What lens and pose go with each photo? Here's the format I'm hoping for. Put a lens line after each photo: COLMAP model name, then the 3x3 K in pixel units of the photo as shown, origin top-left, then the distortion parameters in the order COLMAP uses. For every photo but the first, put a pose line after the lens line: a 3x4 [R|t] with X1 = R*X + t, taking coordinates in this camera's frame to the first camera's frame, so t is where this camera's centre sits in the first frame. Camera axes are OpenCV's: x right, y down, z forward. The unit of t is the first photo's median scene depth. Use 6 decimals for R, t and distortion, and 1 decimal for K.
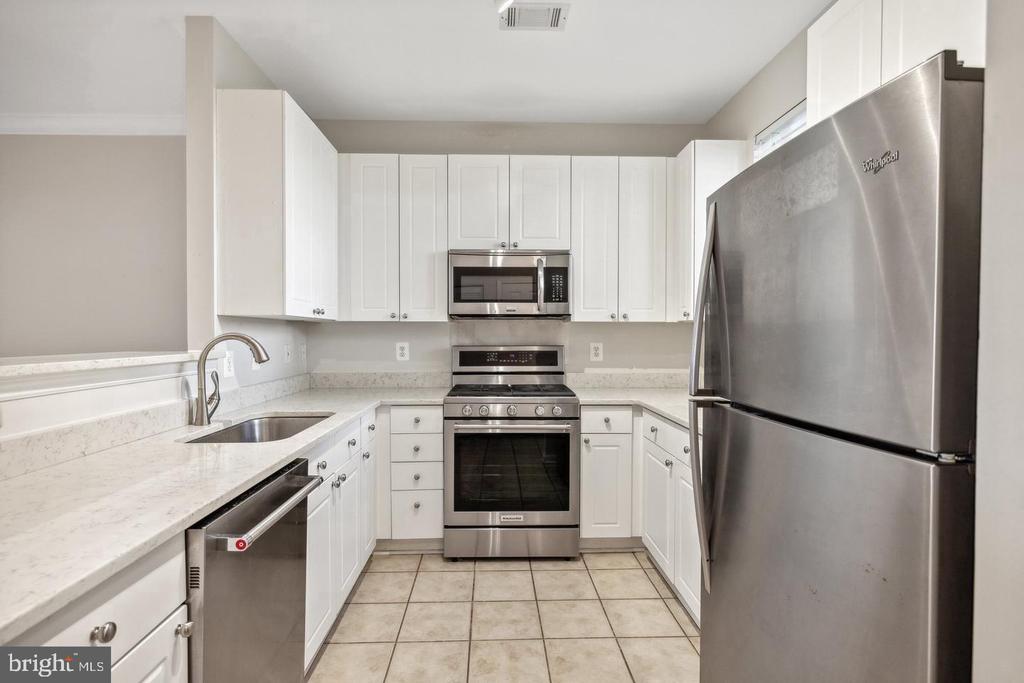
lens RADIAL K [[501.9, 0, 506.3], [0, 501.9, 342.7], [0, 0, 1]] dist [-0.000334, 0.000104]
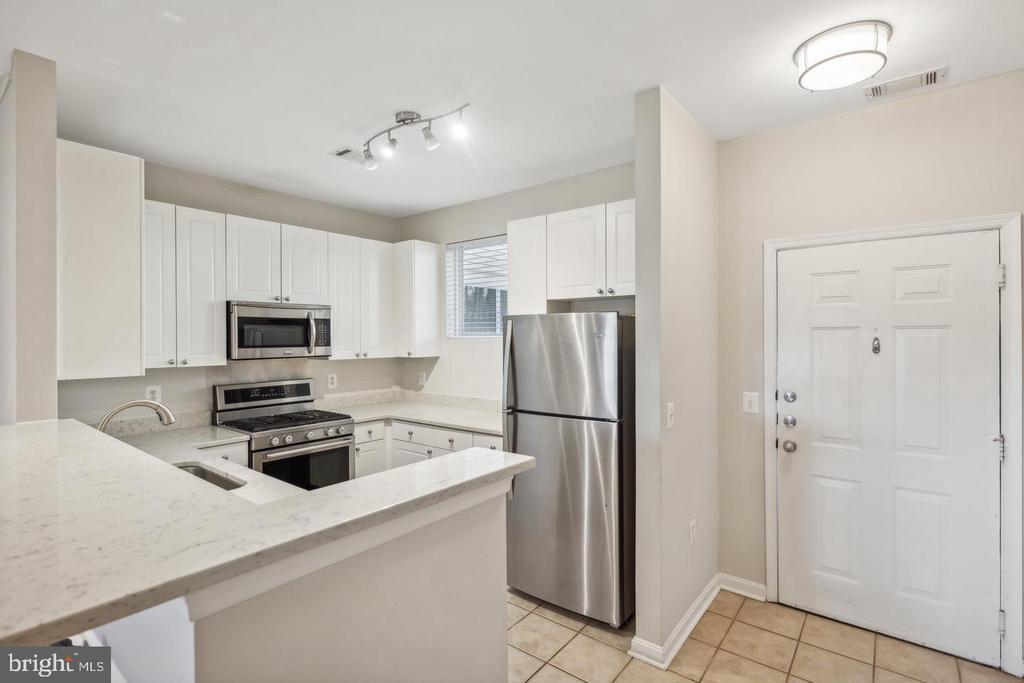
lens RADIAL K [[501.9, 0, 514.2], [0, 501.9, 344.6], [0, 0, 1]] dist [-0.000334, 0.000104]
pose [[0.637728, -0.017922, 0.770053, -0.613085], [0.017262, 0.999811, 0.008974, -0.094135], [-0.770069, 0.007570, 0.637916, -0.202035]]
